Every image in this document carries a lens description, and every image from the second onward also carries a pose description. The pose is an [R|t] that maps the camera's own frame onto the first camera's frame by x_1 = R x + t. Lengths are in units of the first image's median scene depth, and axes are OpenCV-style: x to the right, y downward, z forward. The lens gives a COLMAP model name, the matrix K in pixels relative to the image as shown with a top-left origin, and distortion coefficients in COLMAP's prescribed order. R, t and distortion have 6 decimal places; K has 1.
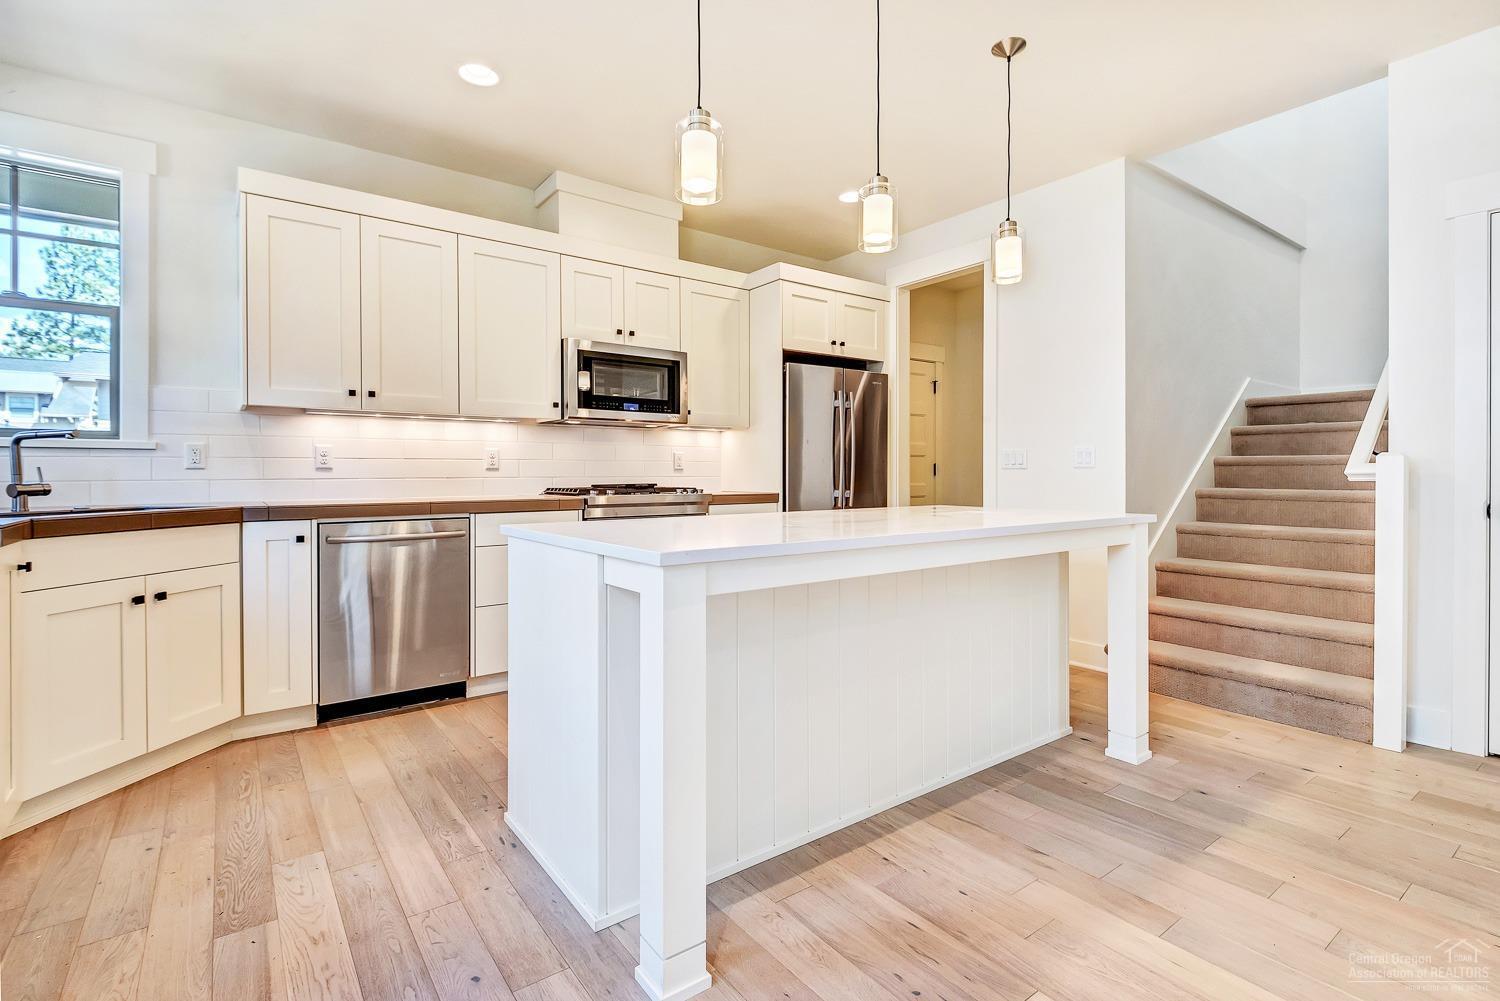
lens RADIAL K [[694.8, 0, 761.9], [0, 694.8, 478.3], [0, 0, 1]] dist [0.019210, -0.013975]
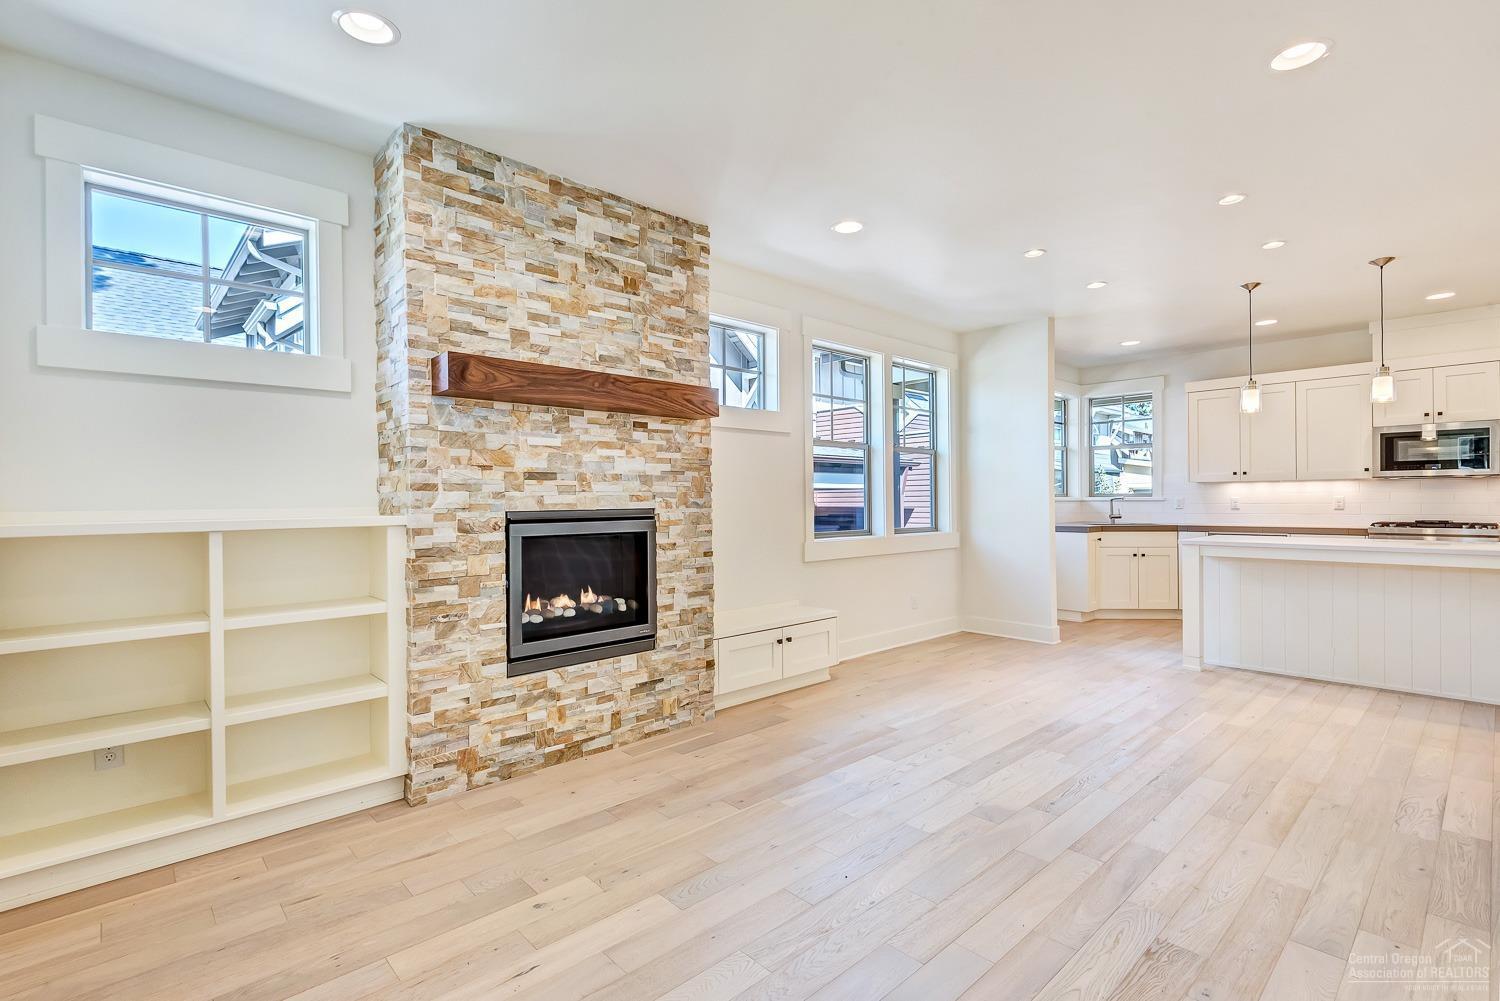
lens RADIAL K [[694.8, 0, 737.4], [0, 694.8, 501.3], [0, 0, 1]] dist [0.019210, -0.013975]
pose [[0.089103, 0.001330, -0.996022, 1.397793], [-0.003237, 0.999994, 0.001046, -0.036057], [0.996017, 0.003131, 0.089106, -0.687392]]
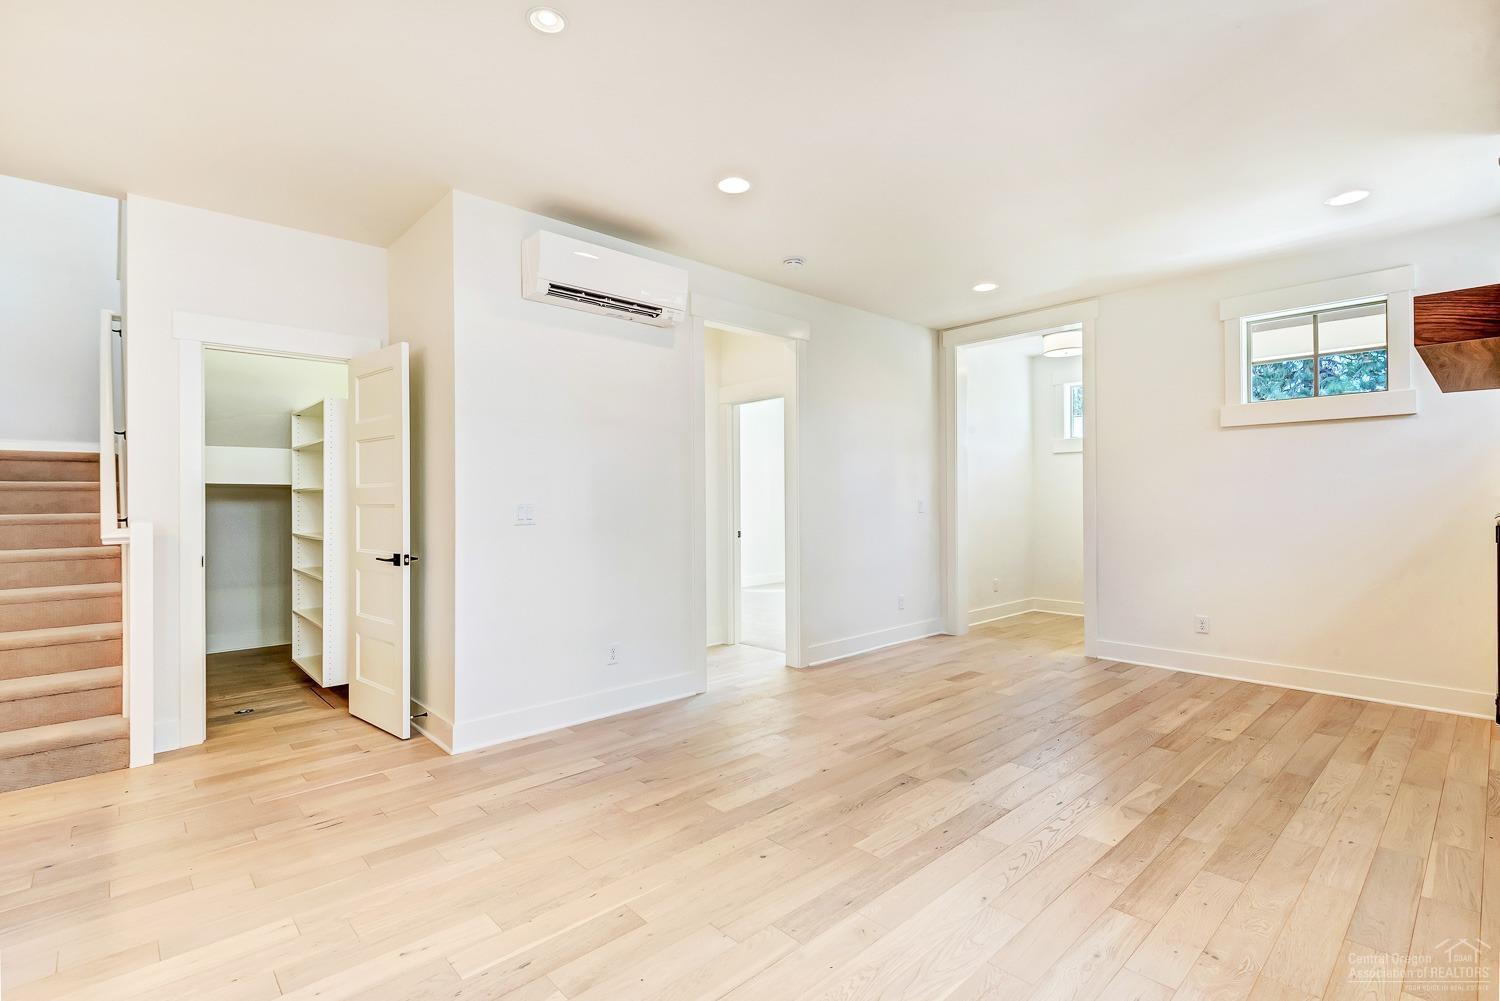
lens RADIAL K [[694.8, 0, 736.0], [0, 694.8, 493.4], [0, 0, 1]] dist [0.019210, -0.013975]
pose [[-0.082410, 0.011930, 0.996527, -0.350451], [0.017812, 0.999786, -0.010496, -0.042598], [-0.996439, 0.016886, -0.082605, 0.075688]]
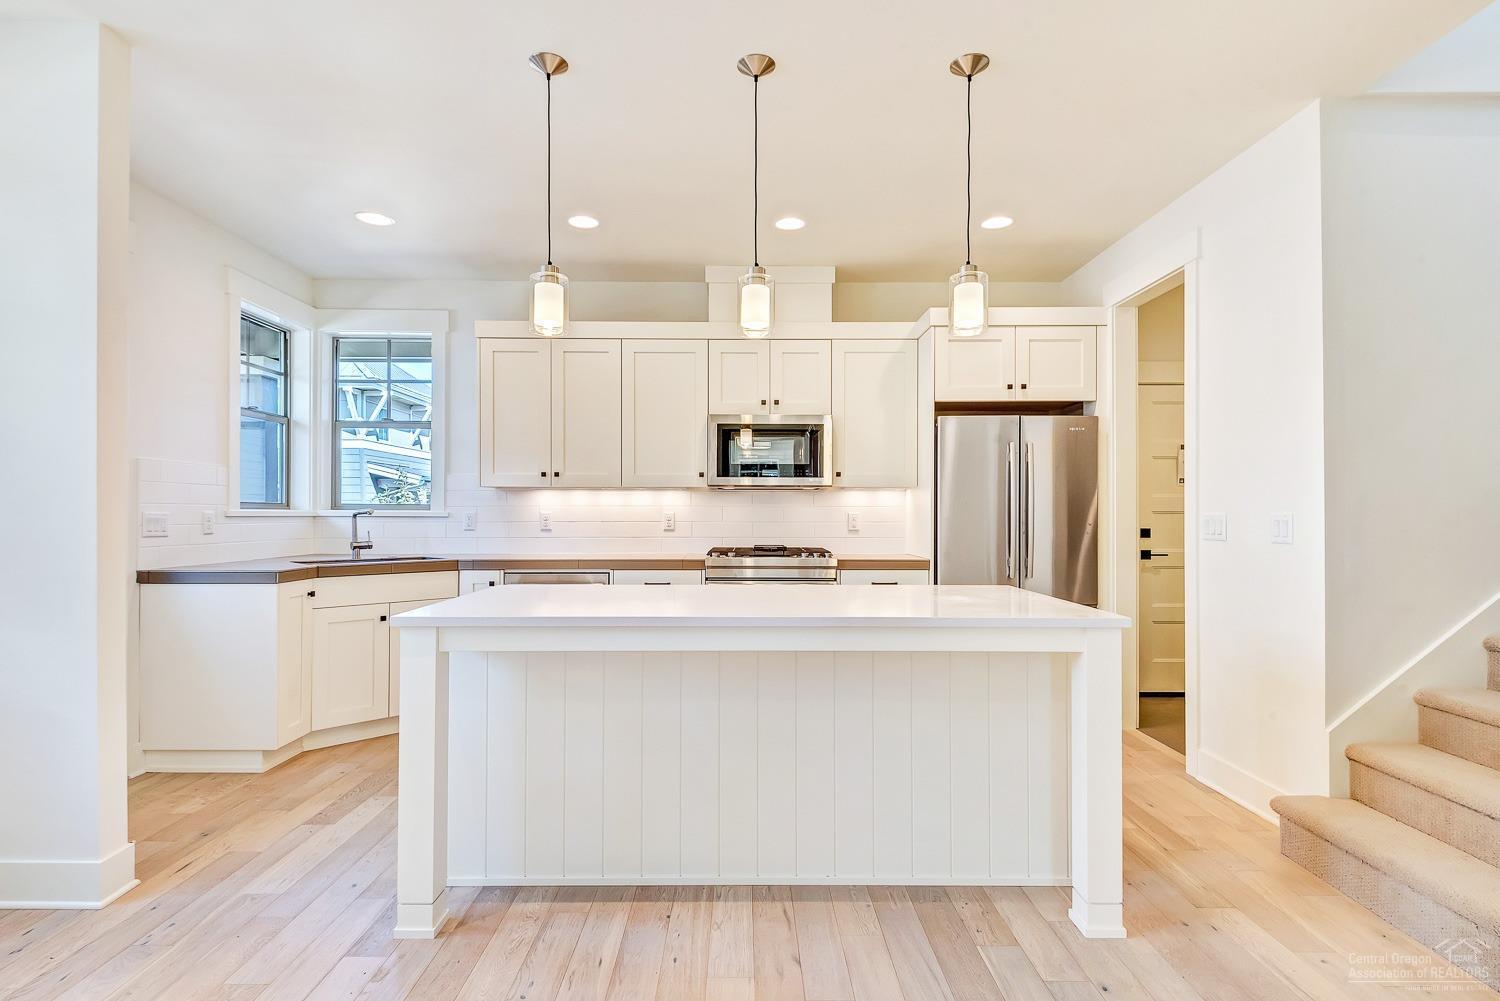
lens RADIAL K [[770.9, 0, 752.7], [0, 770.9, 509.3], [0, 0, 1]] dist [0.016677, -0.004293]
pose [[0.805875, 0.000640, -0.592086, 0.604006], [-0.008316, 0.999913, -0.010238, -0.045228], [0.592028, 0.013174, 0.805810, 0.062336]]
